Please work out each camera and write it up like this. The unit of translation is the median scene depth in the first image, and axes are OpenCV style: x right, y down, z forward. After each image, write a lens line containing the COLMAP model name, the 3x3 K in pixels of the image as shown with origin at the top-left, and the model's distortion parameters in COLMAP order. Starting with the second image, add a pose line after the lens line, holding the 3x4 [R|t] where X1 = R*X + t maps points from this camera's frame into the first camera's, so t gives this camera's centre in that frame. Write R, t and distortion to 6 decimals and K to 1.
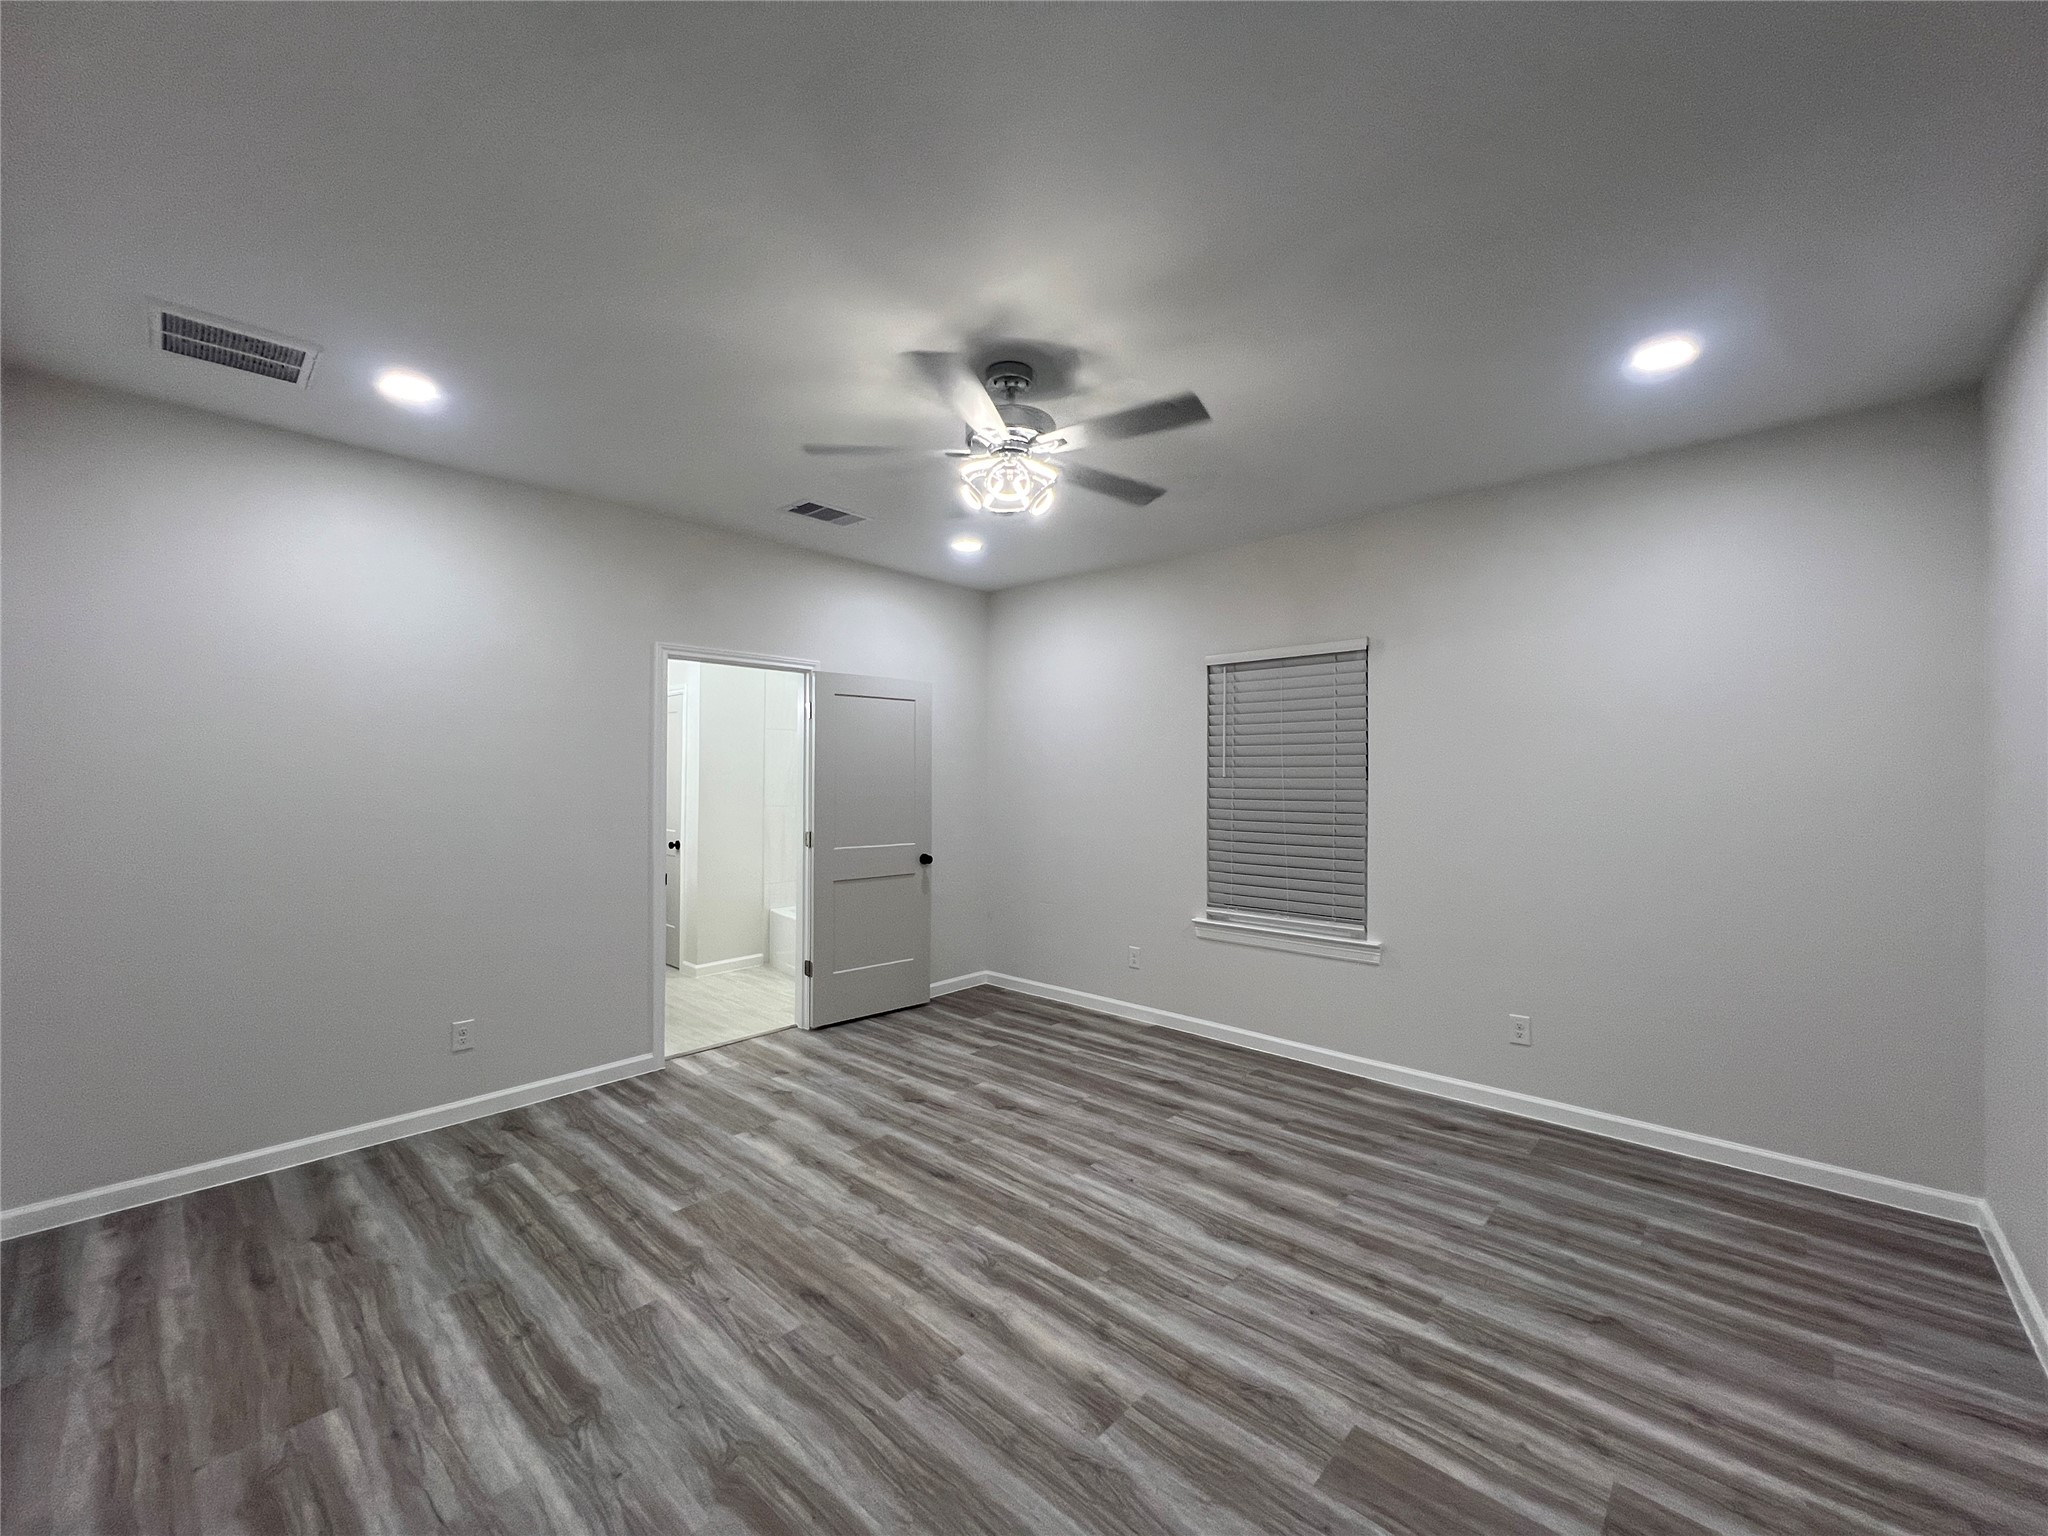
lens RADIAL K [[824.0, 0, 1022.9], [0, 824.0, 773.2], [0, 0, 1]] dist [0.001354, 0.000298]
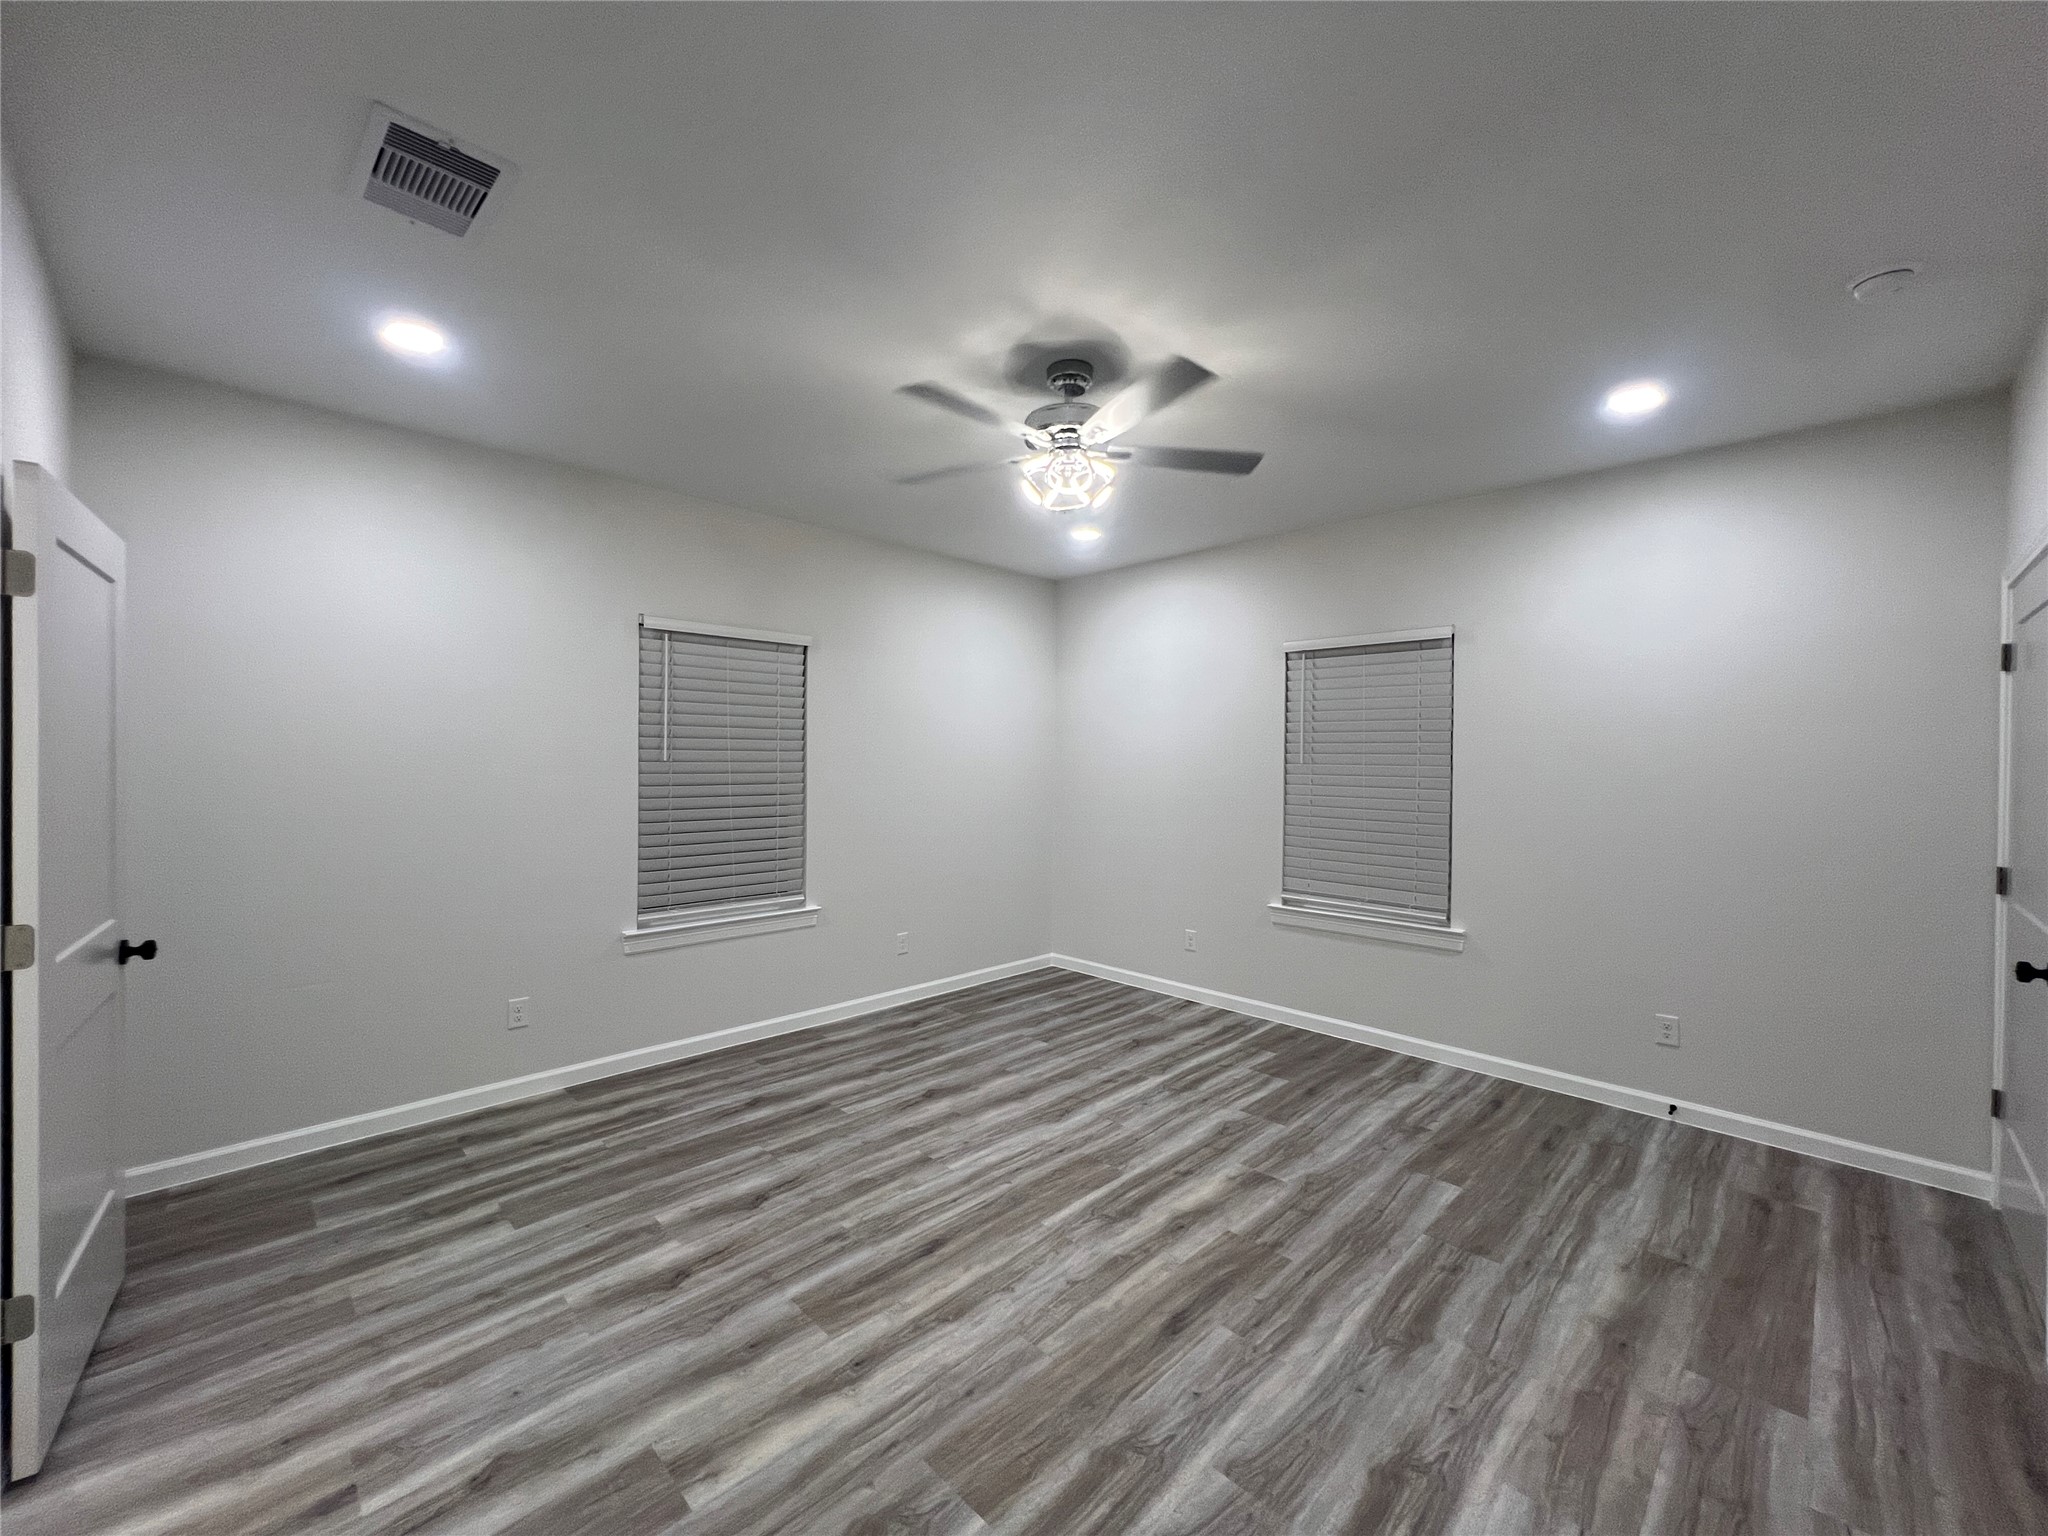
lens RADIAL K [[824.0, 0, 1022.9], [0, 824.0, 773.2], [0, 0, 1]] dist [0.001354, 0.000298]
pose [[0.033800, -0.017526, 0.999275, -0.870047], [-0.014665, 0.999730, 0.018030, -0.004286], [-0.999321, -0.015264, 0.033534, 0.845159]]
